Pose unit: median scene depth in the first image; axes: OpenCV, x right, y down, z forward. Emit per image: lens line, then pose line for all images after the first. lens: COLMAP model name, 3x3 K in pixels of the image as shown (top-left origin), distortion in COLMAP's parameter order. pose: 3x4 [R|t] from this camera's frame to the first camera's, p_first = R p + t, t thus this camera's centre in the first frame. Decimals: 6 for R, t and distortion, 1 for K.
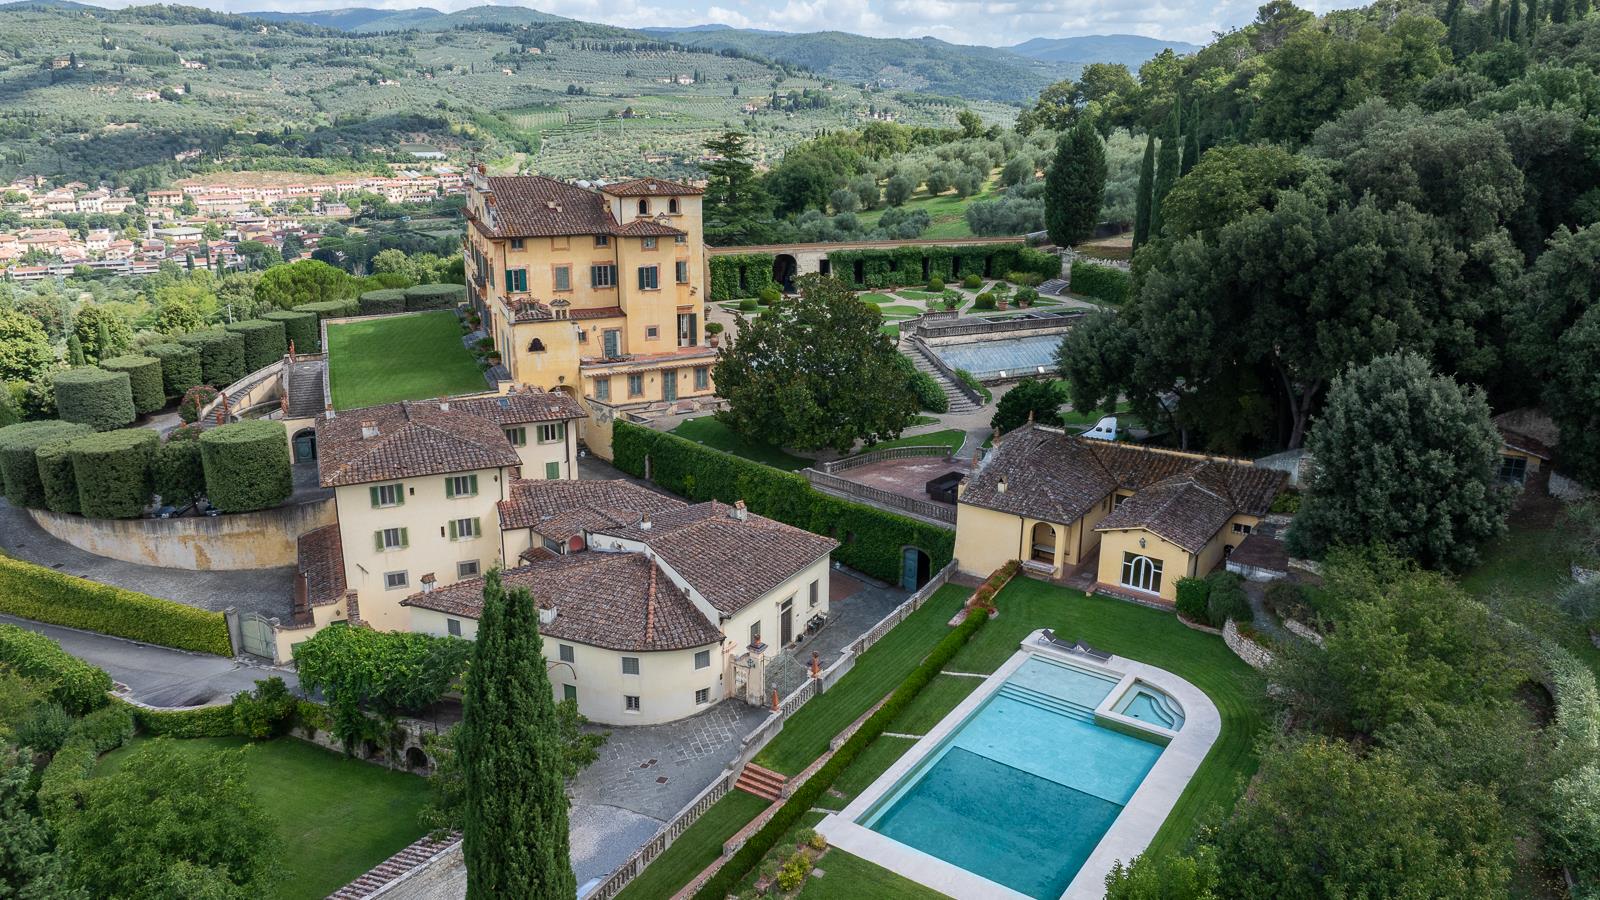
lens RADIAL K [[1103.1, 0, 803.2], [0, 1103.1, 445.3], [0, 0, 1]] dist [-0.019735, -0.006160]
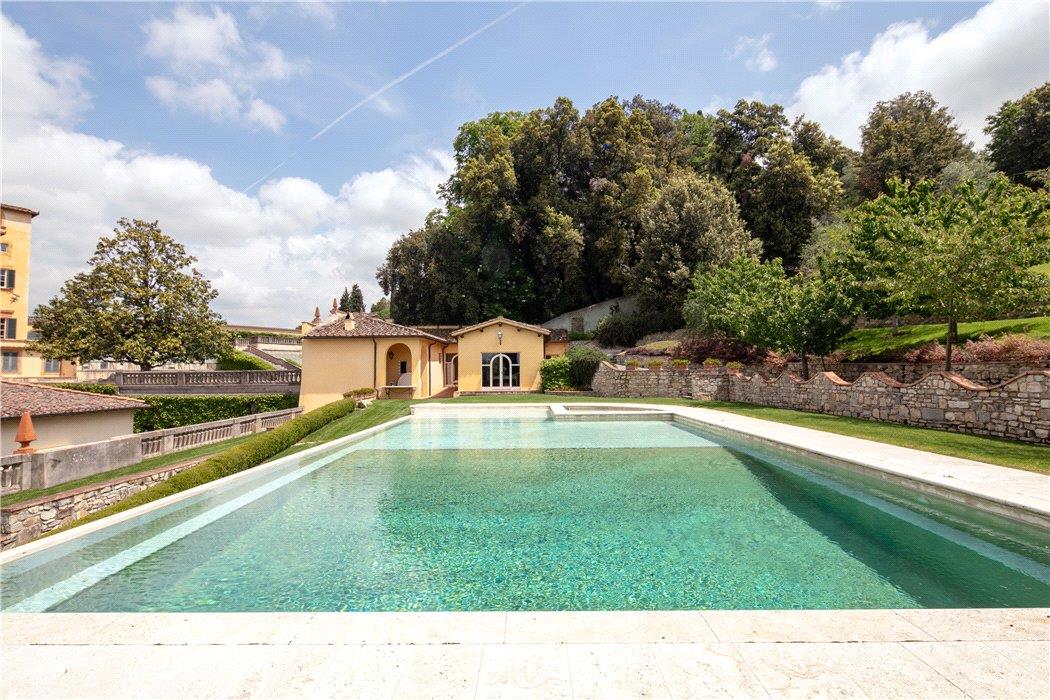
lens RADIAL K [[503.2, 0, 526.2], [0, 503.2, 352.2], [0, 0, 1]] dist [-0.003845, -0.000624]
pose [[0.821596, 0.011334, 0.569958, 0.016219], [0.185085, 0.940337, -0.285499, 0.069713], [-0.539188, 0.340056, 0.770479, 0.178351]]
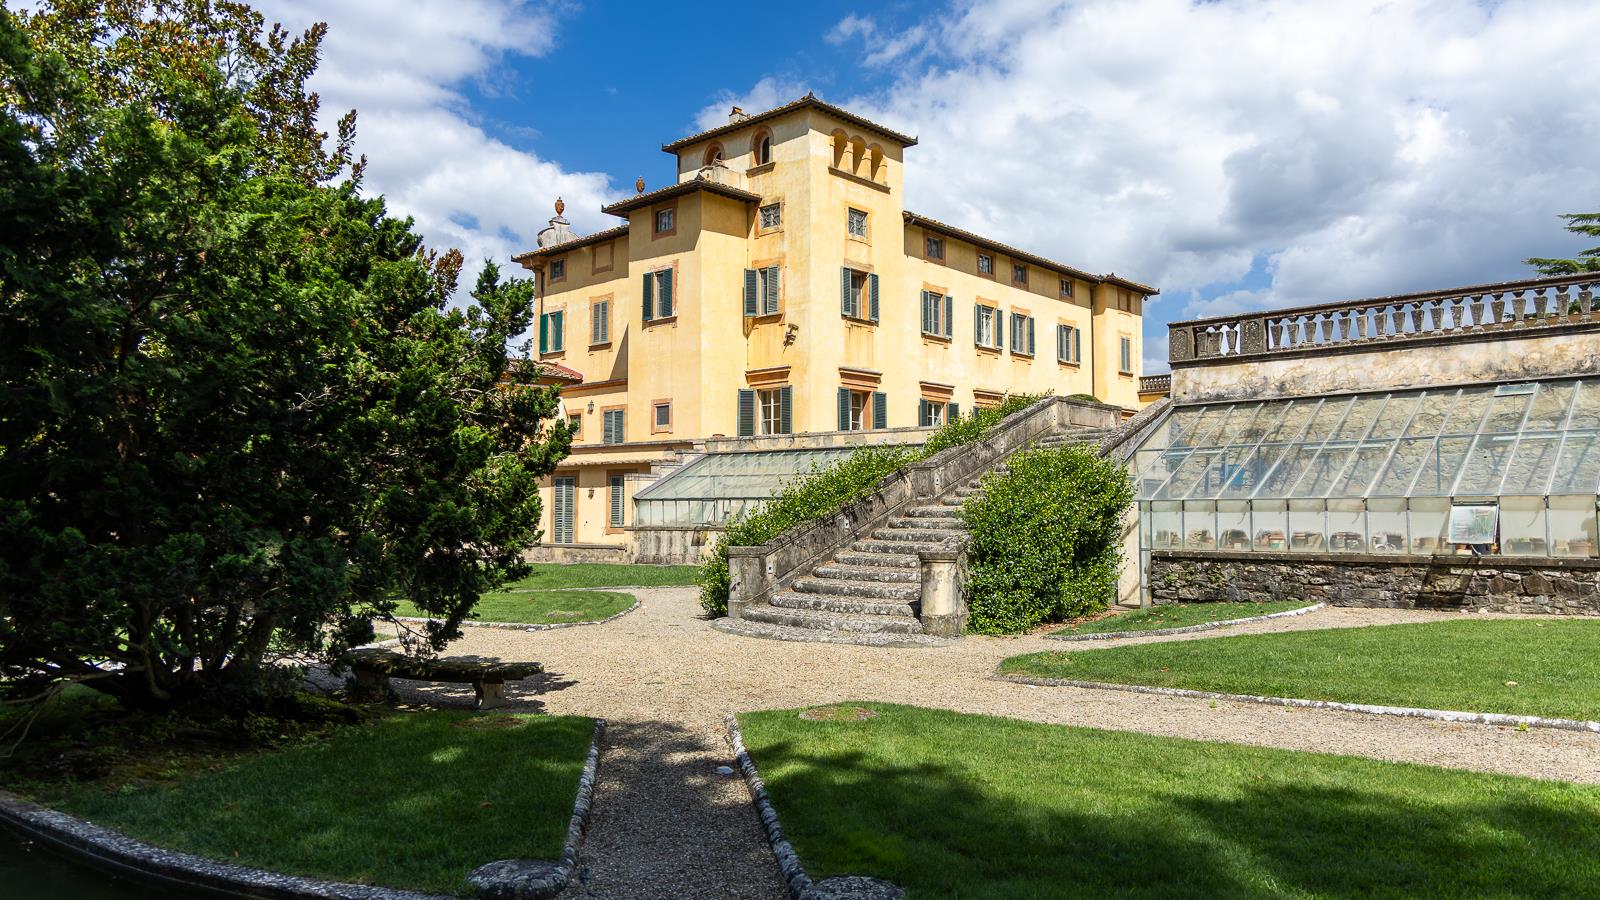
lens RADIAL K [[1055.1, 0, 802.3], [0, 1055.1, 444.3], [0, 0, 1]] dist [0.009857, 0.001408]
pose [[0.409569, -0.061197, -0.910224, 0.129634], [-0.273388, 0.943659, -0.186460, -0.012881], [0.870352, 0.325213, 0.369763, 0.421593]]
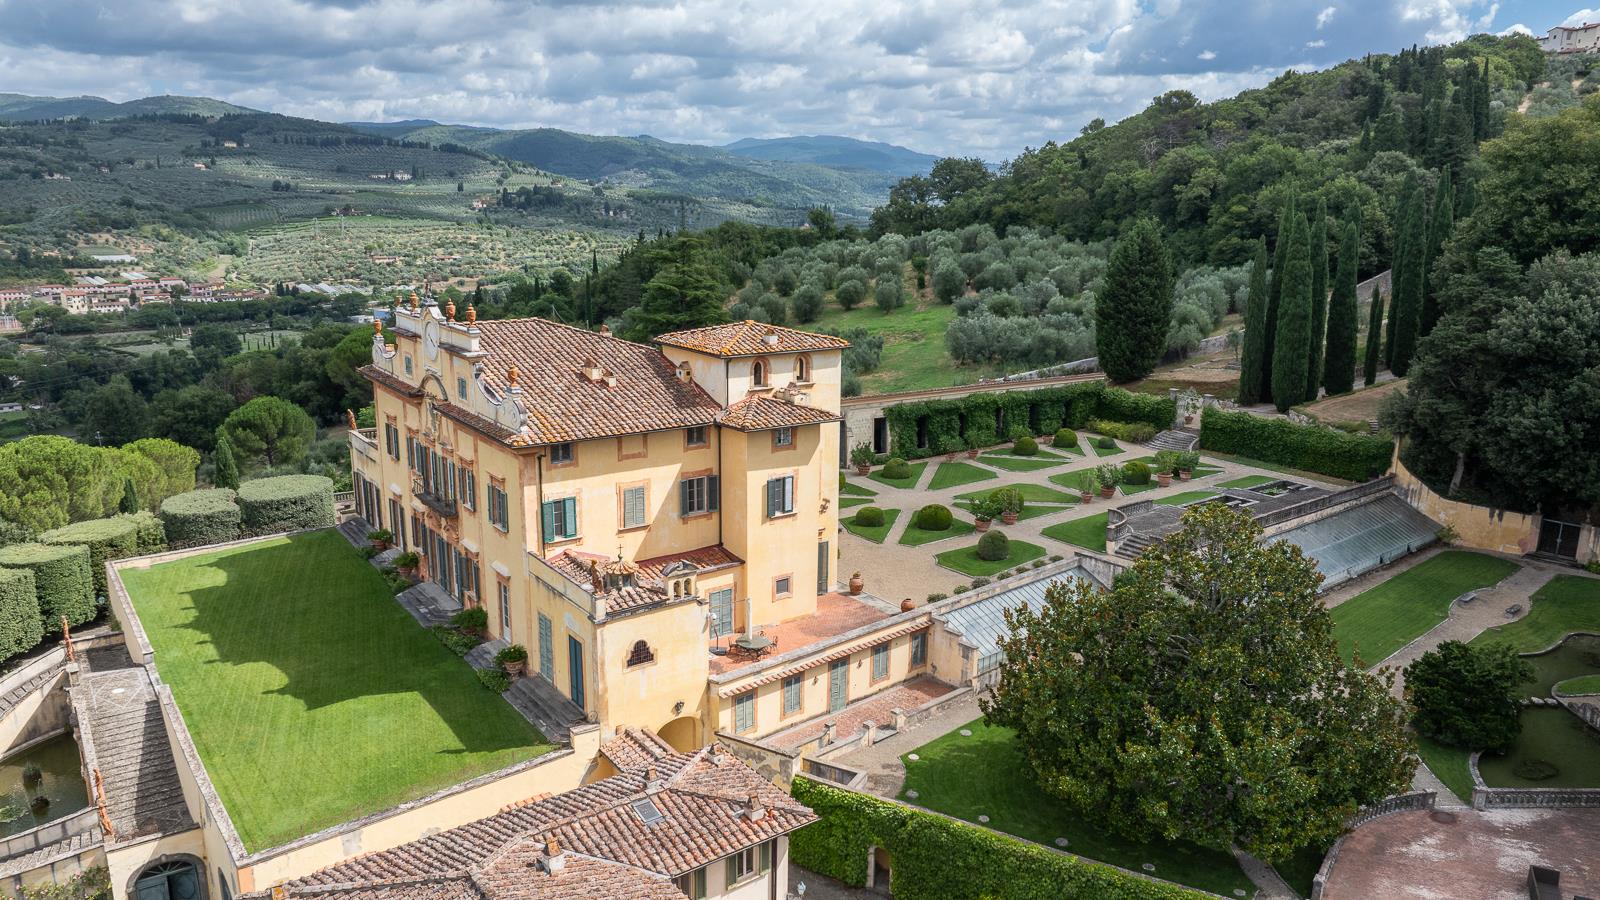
lens RADIAL K [[1103.3, 0, 789.2], [0, 1103.3, 485.3], [0, 0, 1]] dist [-0.029126, 0.014931]
pose [[0.972492, -0.056022, 0.226099, -0.123453], [0.066799, 0.996952, -0.040296, -0.062280], [-0.223152, 0.054290, 0.973271, 0.201793]]
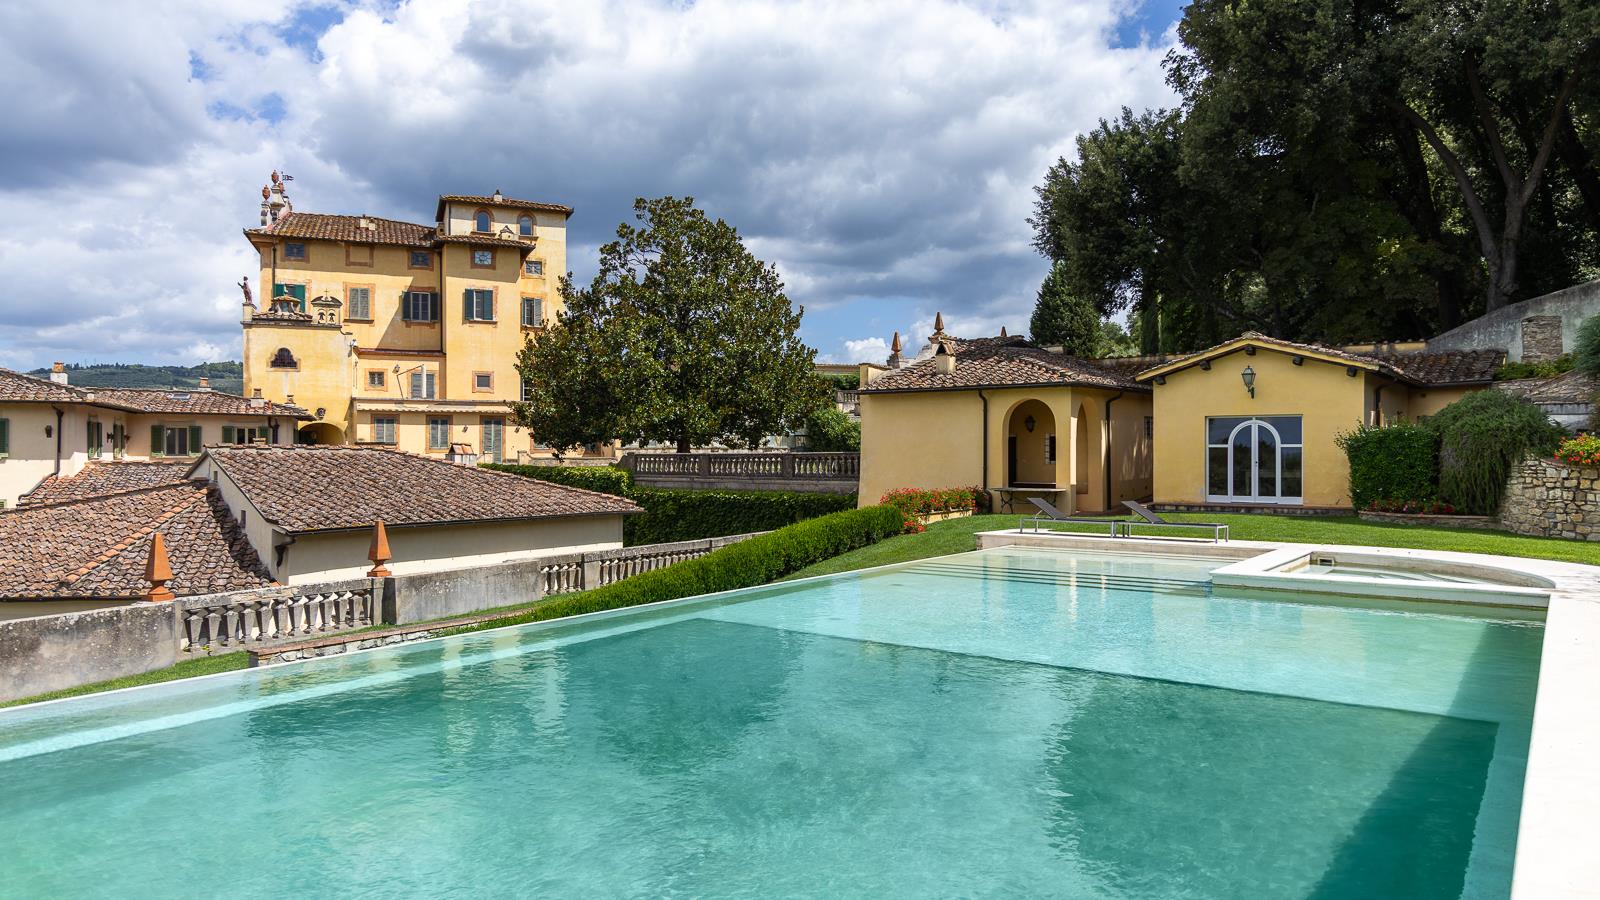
lens RADIAL K [[1055.1, 0, 806.0], [0, 1055.1, 457.1], [0, 0, 1]] dist [0.009857, 0.001408]
pose [[0.999902, -0.007813, -0.011577, 0.038007], [0.004006, 0.954503, -0.298173, 0.070533], [0.013380, 0.298098, 0.954441, 0.170667]]
